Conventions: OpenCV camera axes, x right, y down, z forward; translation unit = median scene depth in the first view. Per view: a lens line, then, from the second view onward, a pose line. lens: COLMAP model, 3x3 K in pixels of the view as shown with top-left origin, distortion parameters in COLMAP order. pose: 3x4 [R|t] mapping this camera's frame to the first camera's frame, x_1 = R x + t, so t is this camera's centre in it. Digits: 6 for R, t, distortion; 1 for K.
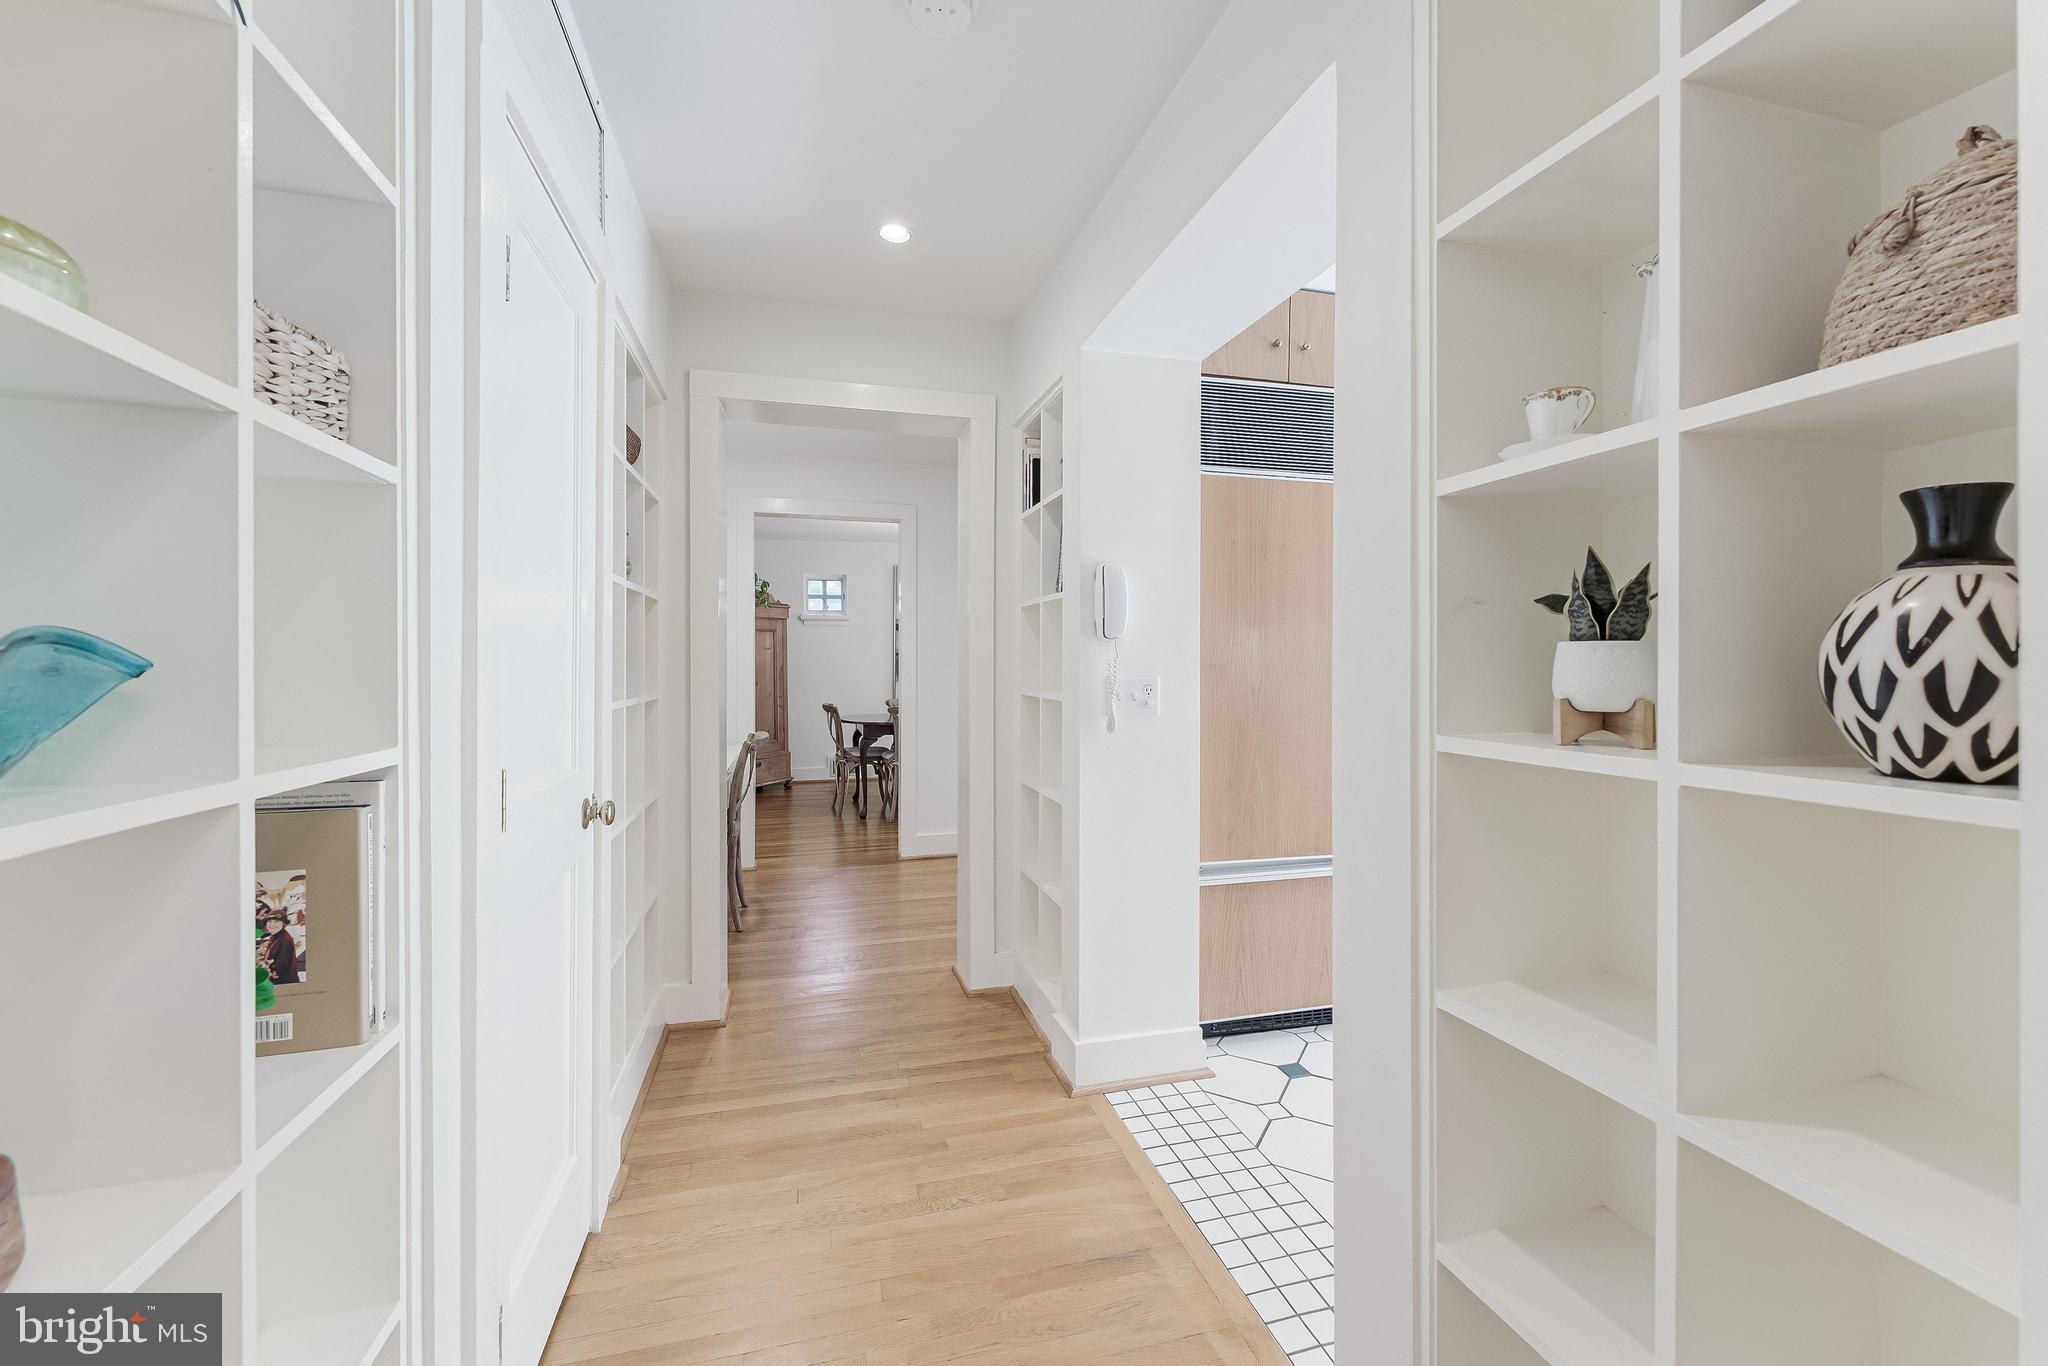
lens RADIAL K [[830.7, 0, 1036.0], [0, 830.7, 668.5], [0, 0, 1]] dist [-0.000280, -0.000193]
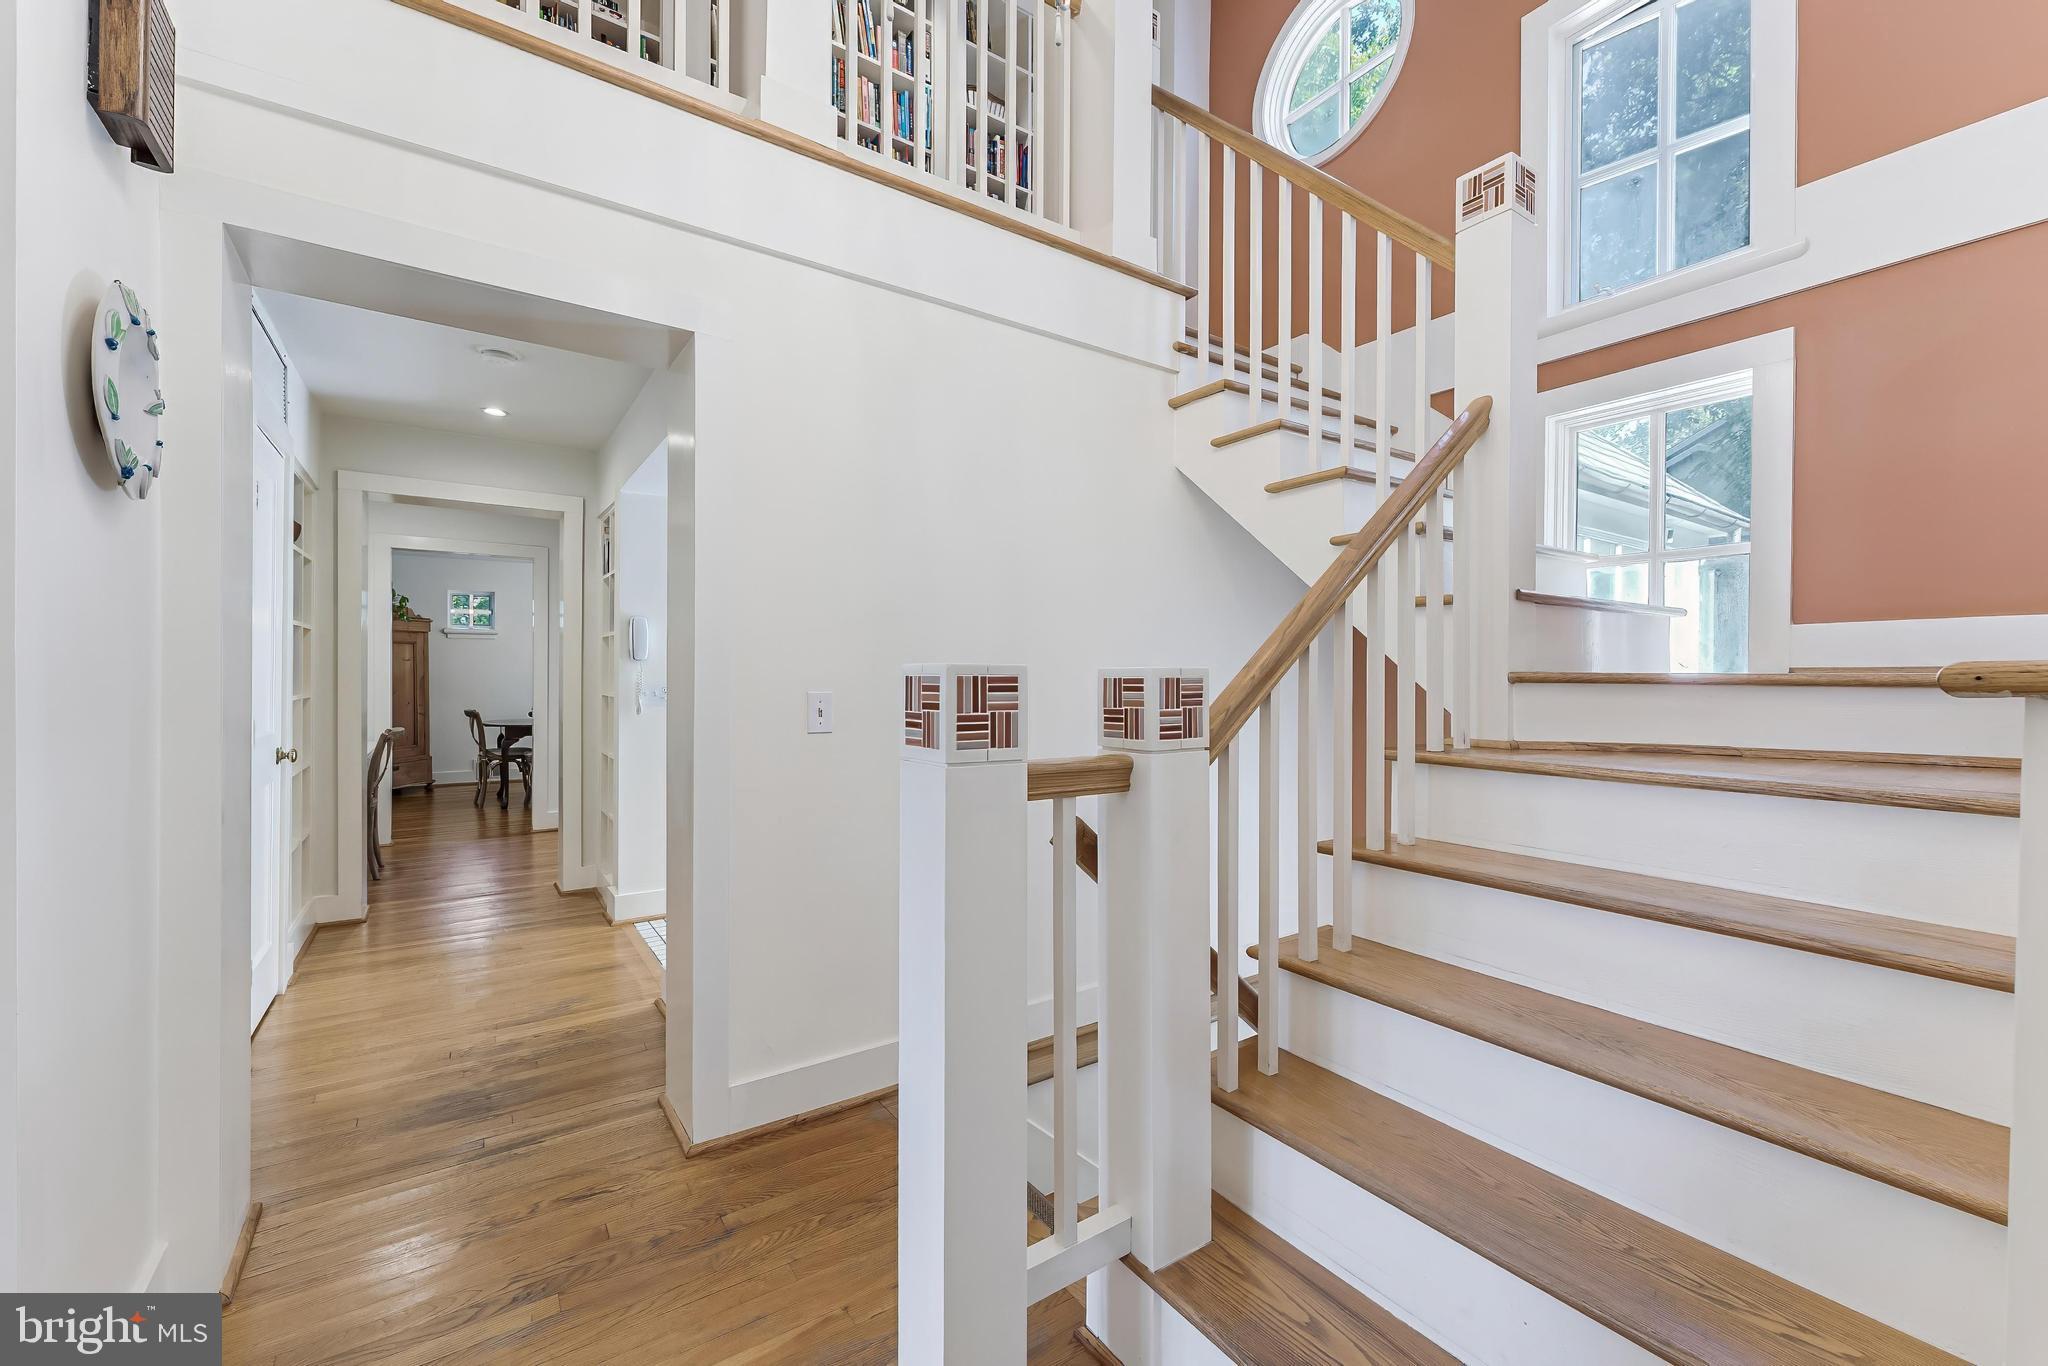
lens RADIAL K [[821.0, 0, 1034.2], [0, 821.0, 679.4], [0, 0, 1]] dist [0.000528, 0.000136]
pose [[0.943829, 0.001087, 0.330432, 0.134228], [-0.000543, 0.999998, -0.001738, 0.003251], [-0.330433, 0.001461, 0.943828, -0.394046]]
